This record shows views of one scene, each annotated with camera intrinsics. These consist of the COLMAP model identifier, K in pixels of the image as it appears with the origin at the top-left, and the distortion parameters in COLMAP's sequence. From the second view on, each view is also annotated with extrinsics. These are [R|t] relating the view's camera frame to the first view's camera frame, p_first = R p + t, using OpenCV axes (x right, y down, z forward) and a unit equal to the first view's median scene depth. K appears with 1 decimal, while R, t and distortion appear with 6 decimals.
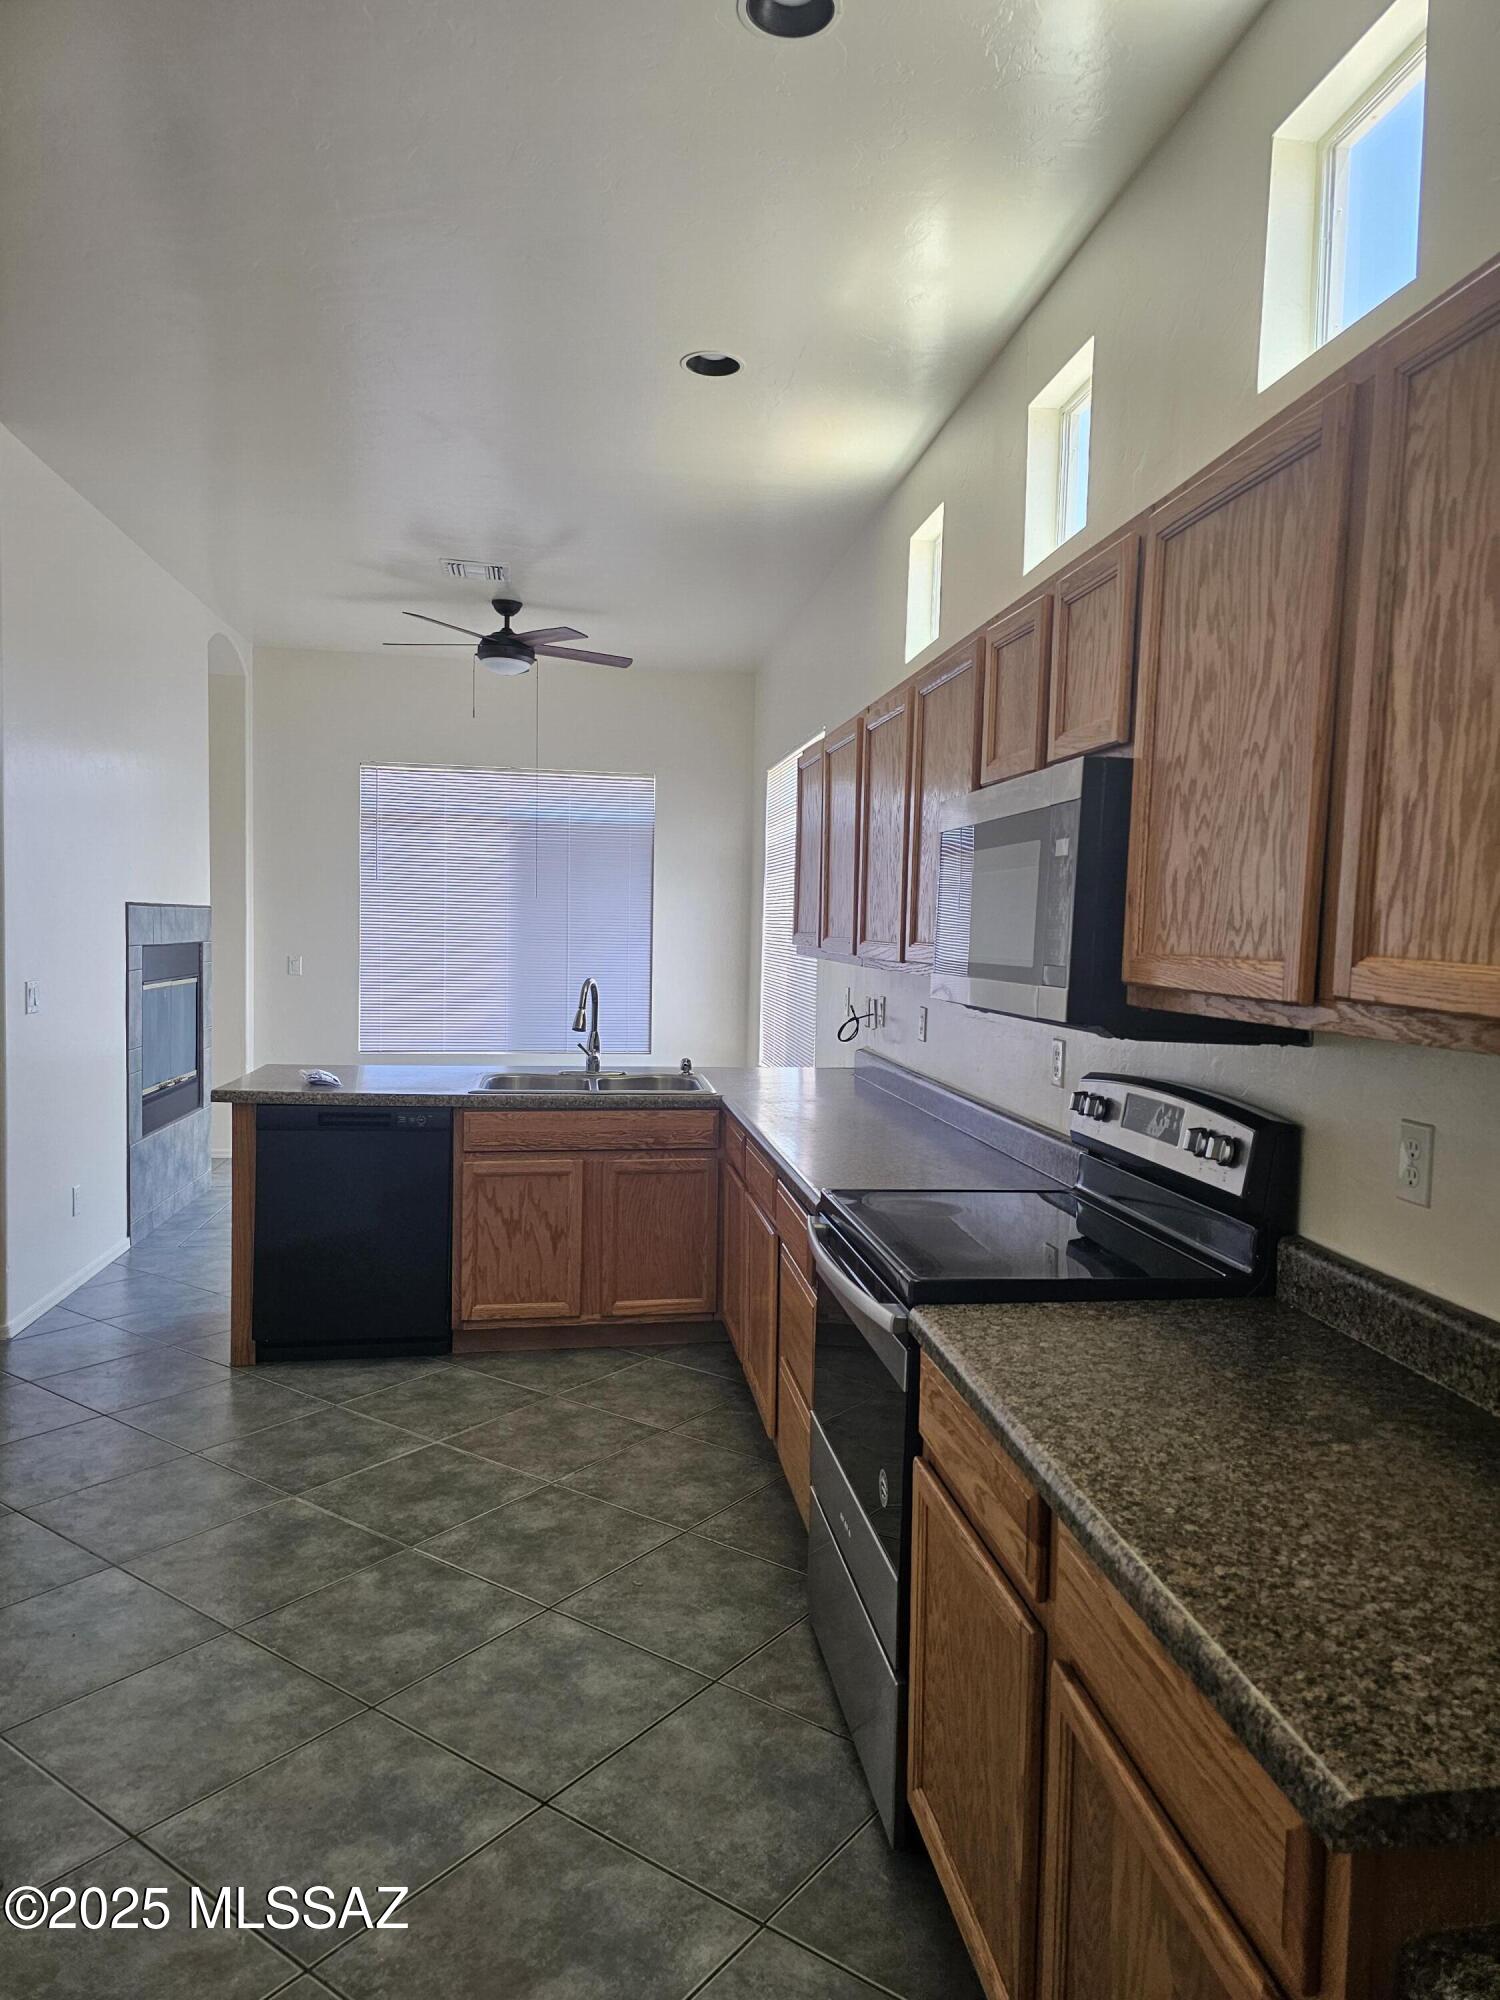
lens RADIAL K [[1350.4, 0, 779.3], [0, 1350.4, 1022.7], [0, 0, 1]] dist [0.048645, -0.037959]
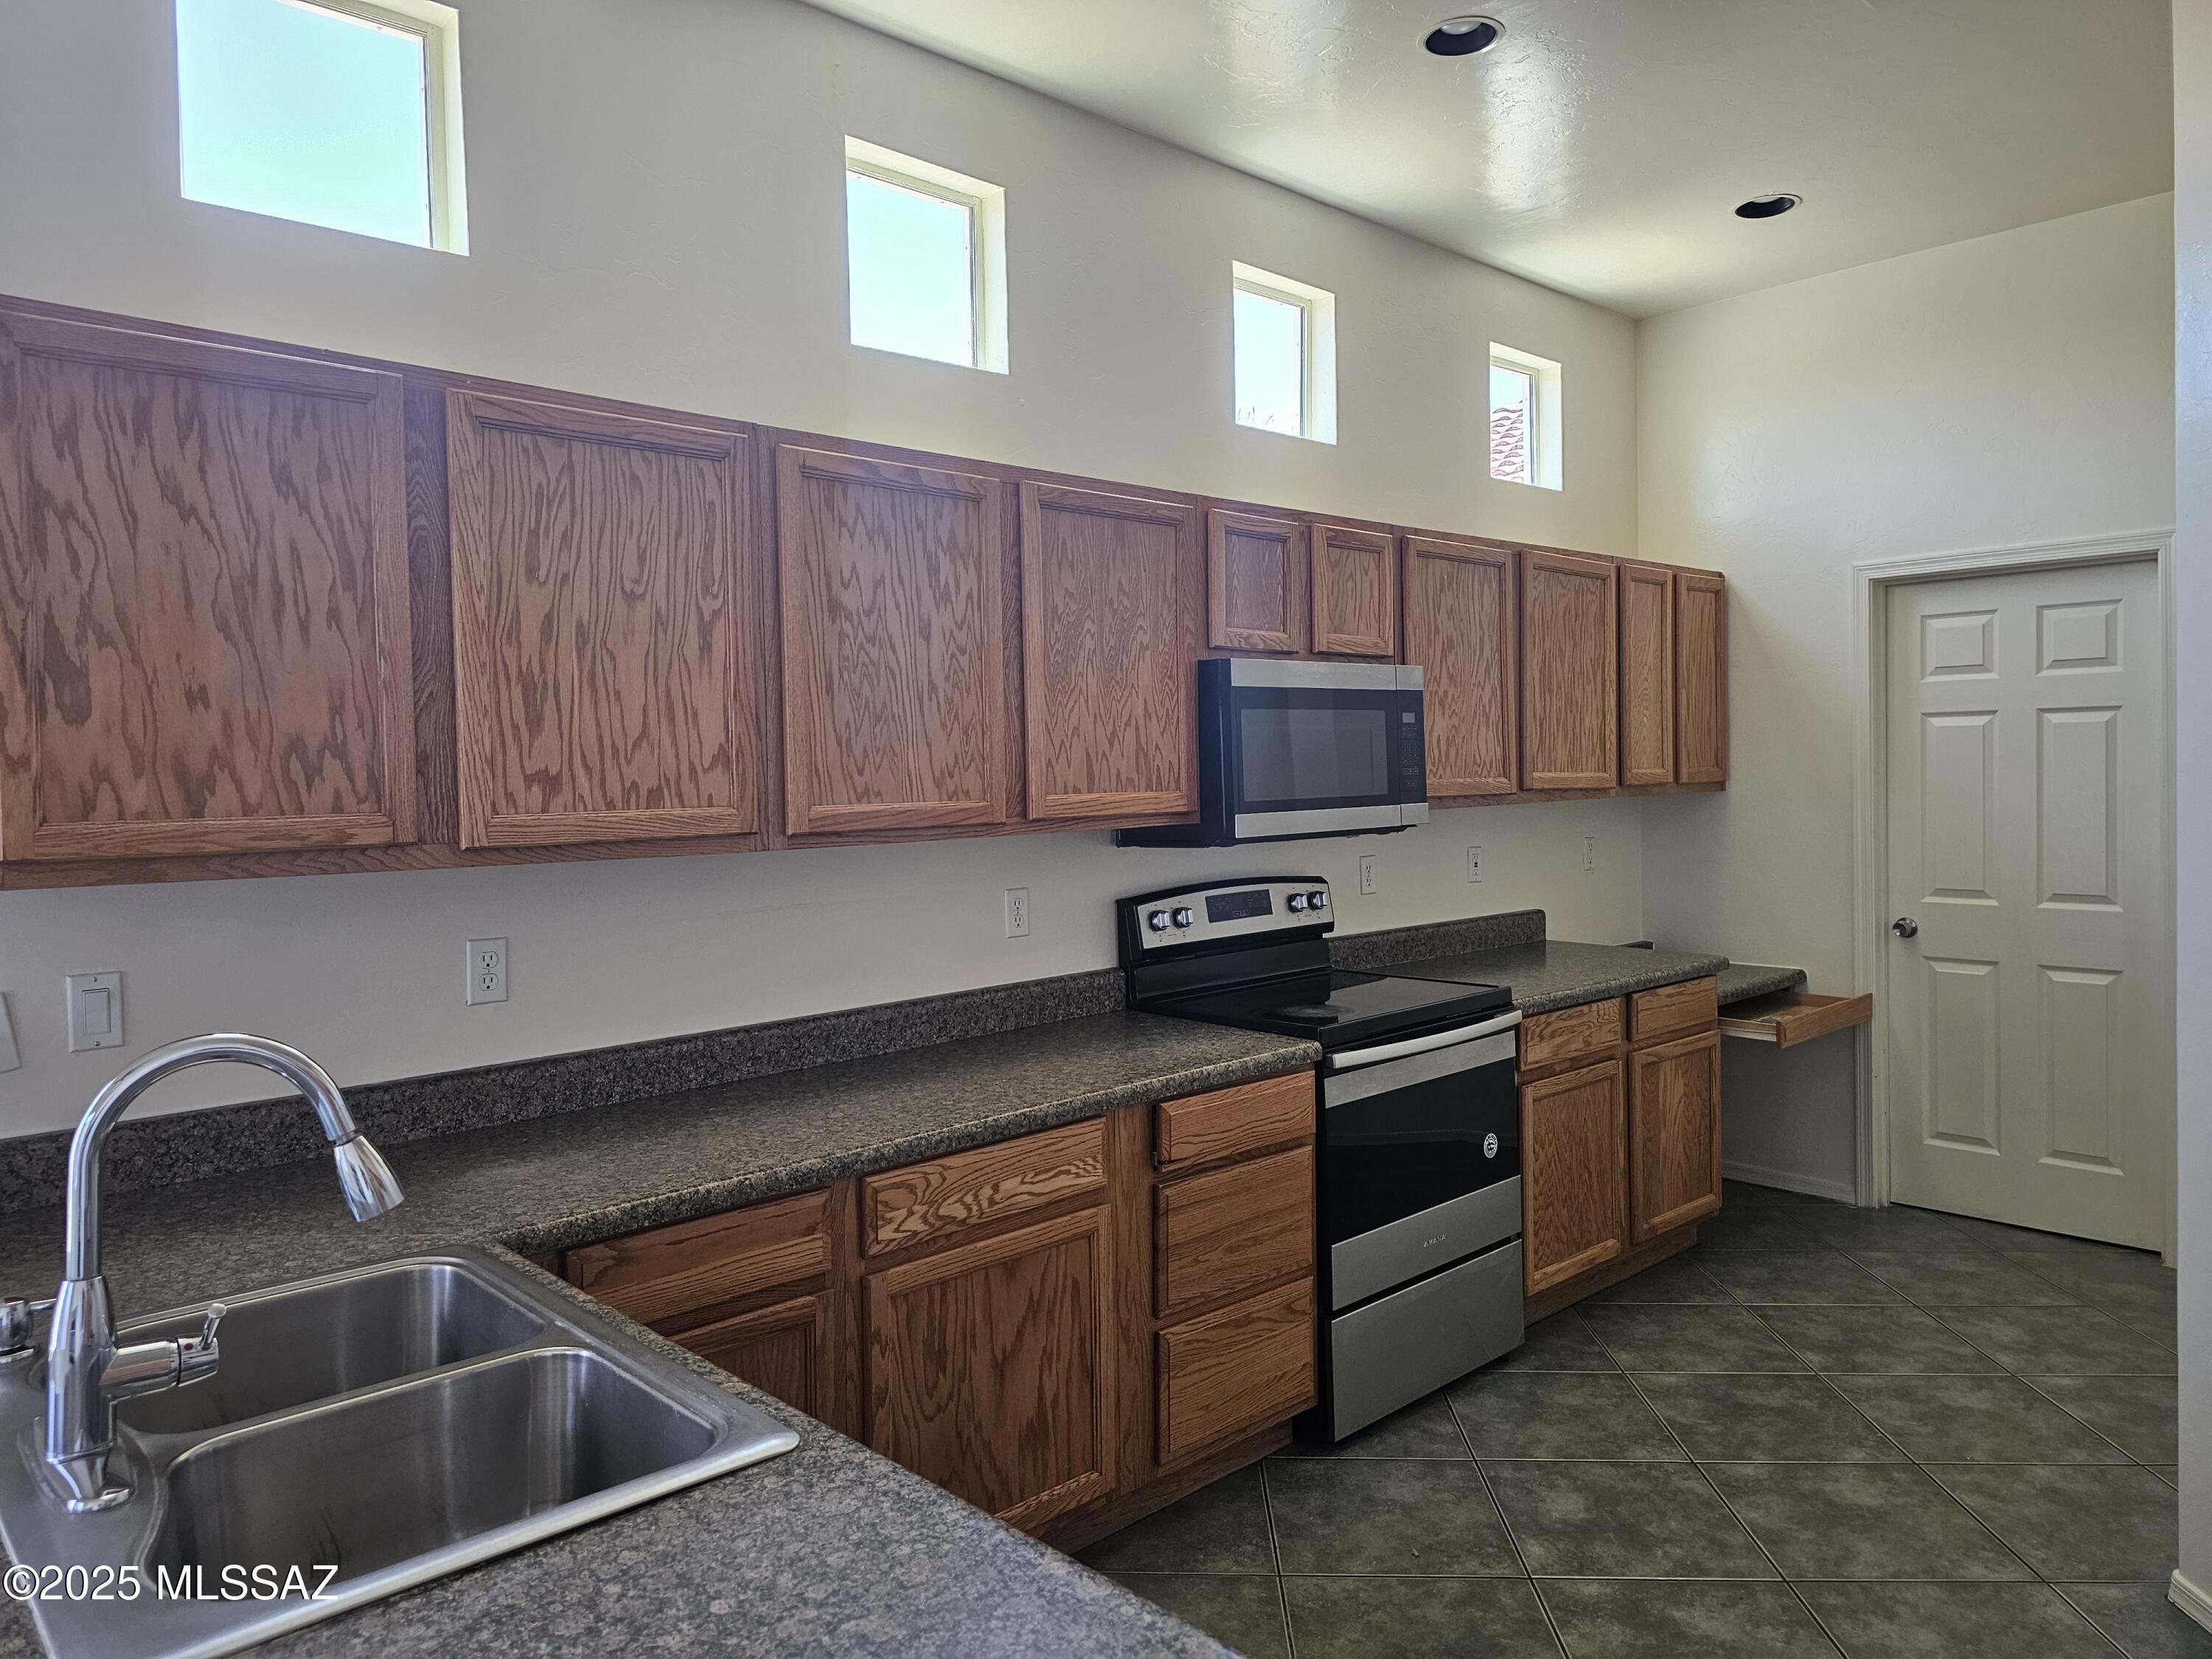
lens RADIAL K [[1493.6, 0, 1085.3], [0, 1493.6, 813.5], [0, 0, 1]] dist [0.048645, -0.037959]
pose [[-0.556229, -0.034509, 0.830312, -1.007402], [0.069692, 0.993681, 0.087986, -0.189208], [-0.828102, 0.106806, -0.550309, 2.189143]]
